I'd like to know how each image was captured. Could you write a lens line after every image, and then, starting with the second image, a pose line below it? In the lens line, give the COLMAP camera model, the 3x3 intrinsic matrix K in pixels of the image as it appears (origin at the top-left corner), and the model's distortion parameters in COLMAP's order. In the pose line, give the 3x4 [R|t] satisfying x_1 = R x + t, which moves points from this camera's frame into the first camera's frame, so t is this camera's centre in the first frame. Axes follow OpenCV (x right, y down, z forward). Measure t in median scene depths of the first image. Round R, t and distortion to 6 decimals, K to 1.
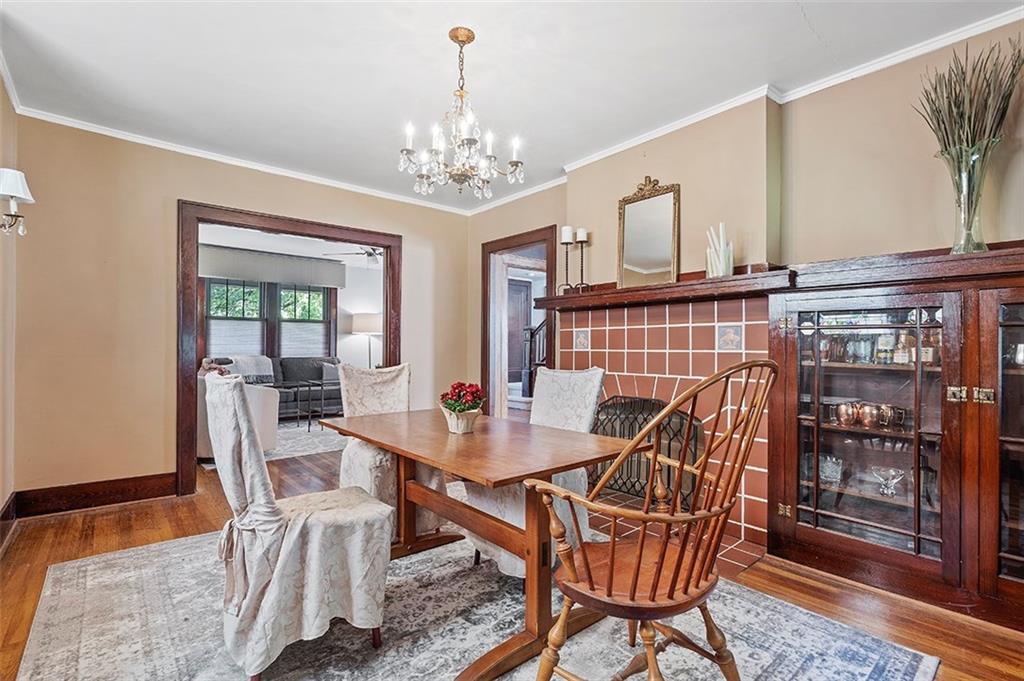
lens RADIAL K [[474.2, 0, 506.3], [0, 474.2, 347.5], [0, 0, 1]] dist [0.017896, 0.000511]
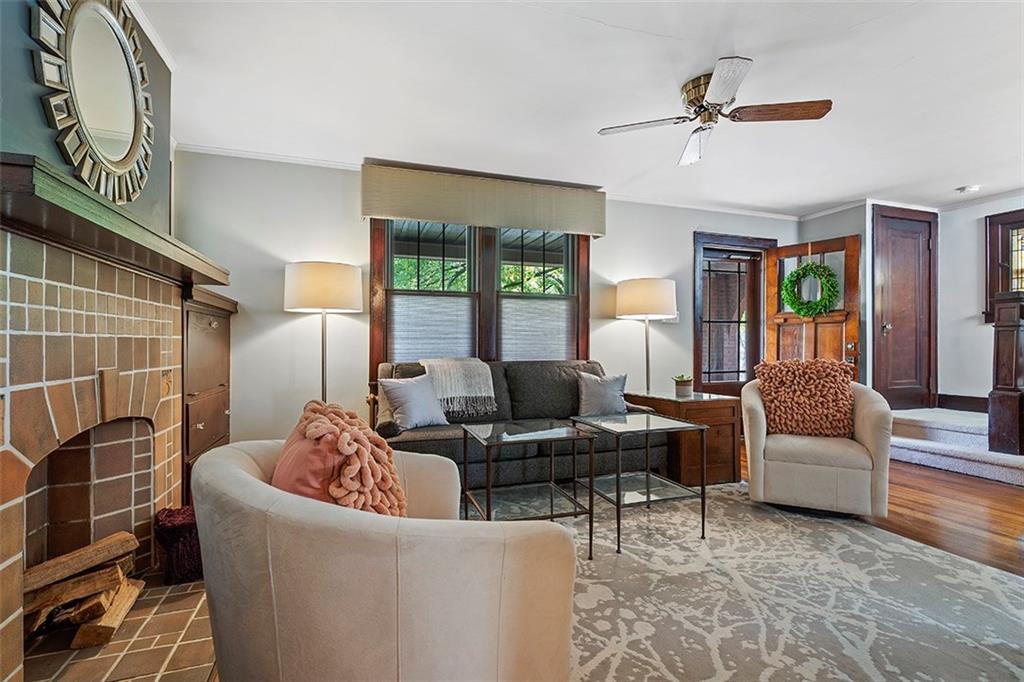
lens RADIAL K [[474.2, 0, 518.3], [0, 474.2, 348.1], [0, 0, 1]] dist [0.017896, 0.000511]
pose [[0.938460, -0.000082, -0.345388, -0.258198], [0.003499, 0.999951, 0.009270, 0.000469], [0.345370, -0.009908, 0.938414, 0.473666]]
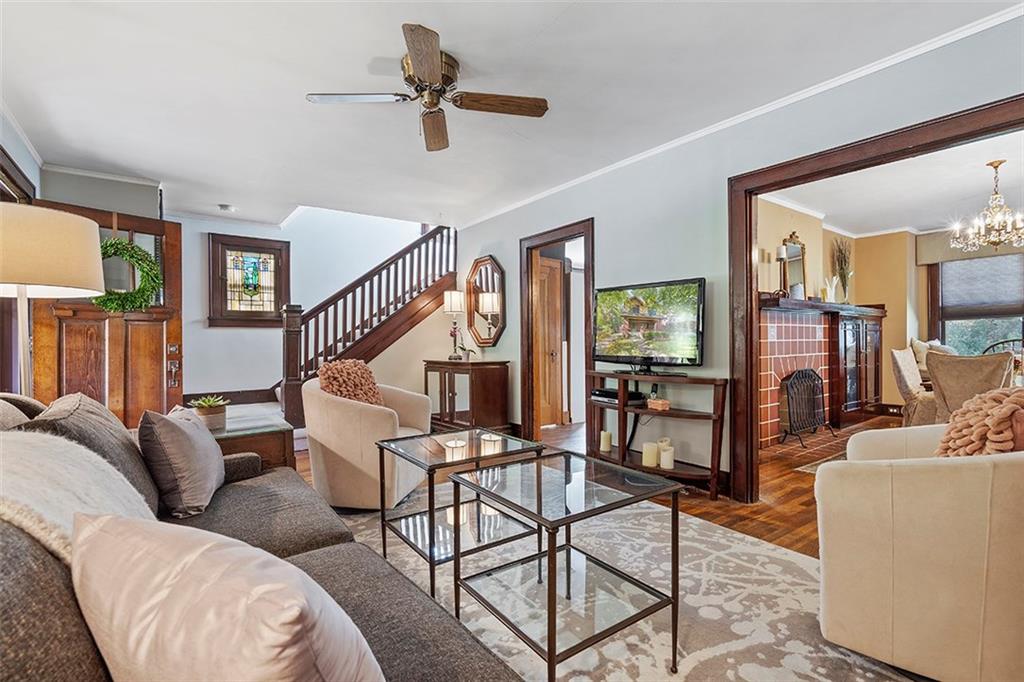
lens RADIAL K [[474.2, 0, 513.8], [0, 474.2, 339.7], [0, 0, 1]] dist [0.017896, 0.000511]
pose [[0.059023, -0.001644, 0.998255, -0.586947], [0.007997, 0.999967, 0.001174, -0.002717], [-0.998225, 0.007914, 0.059035, 0.793665]]
